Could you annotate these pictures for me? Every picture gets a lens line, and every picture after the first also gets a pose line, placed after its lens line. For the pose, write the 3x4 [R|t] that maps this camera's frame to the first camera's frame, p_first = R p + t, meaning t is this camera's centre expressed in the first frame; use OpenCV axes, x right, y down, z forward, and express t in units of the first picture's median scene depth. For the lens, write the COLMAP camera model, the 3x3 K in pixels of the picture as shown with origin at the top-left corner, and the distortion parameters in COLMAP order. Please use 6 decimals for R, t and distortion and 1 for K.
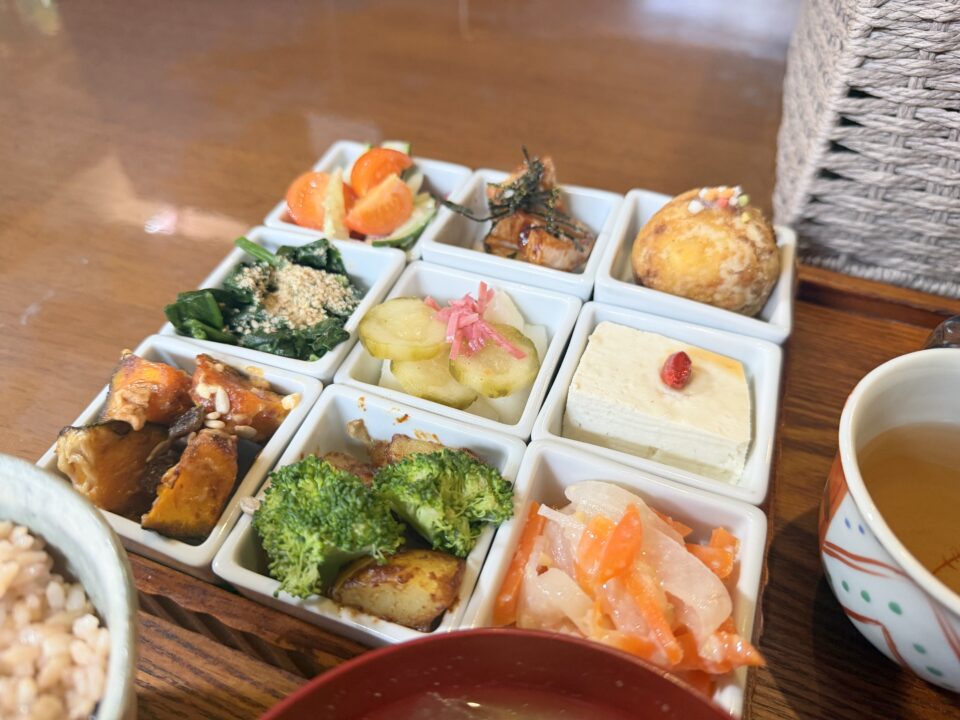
lens RADIAL K [[732.3, 0, 465.9], [0, 732.3, 381.4], [0, 0, 1]] dist [-0.047503, -0.000033]
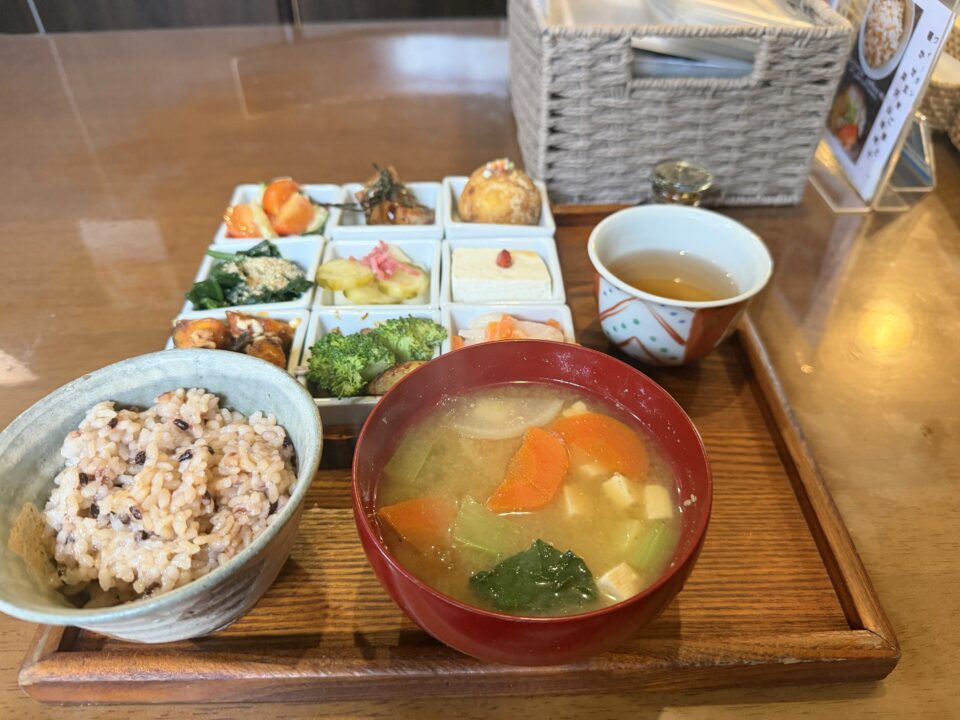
lens RADIAL K [[671.7, 0, 482.6], [0, 671.7, 357.6], [0, 0, 1]] dist [-0.010316, -0.021189]
pose [[0.926852, -0.249811, 0.280248, -0.230298], [0.269243, 0.962525, -0.032469, 0.211498], [-0.261635, 0.105549, 0.959378, -0.444588]]
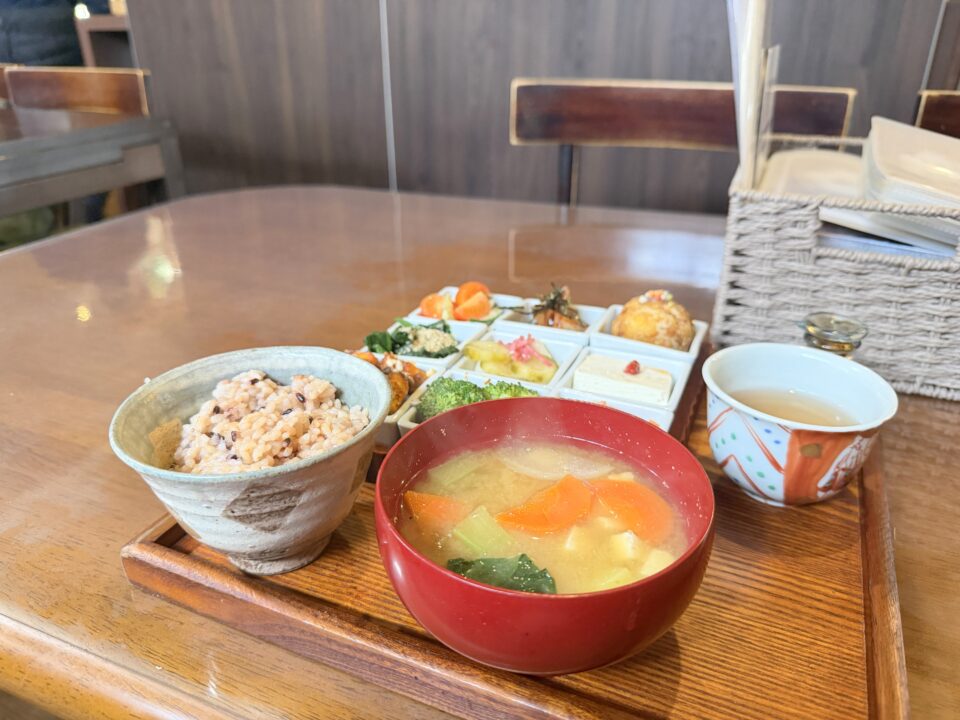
lens RADIAL K [[671.7, 0, 482.6], [0, 671.7, 357.6], [0, 0, 1]] dist [-0.010316, -0.021189]
pose [[0.998865, 0.022313, -0.042077, -0.021144], [-0.035327, 0.939633, -0.340355, 0.469158], [0.031943, 0.341455, 0.939355, -0.549376]]
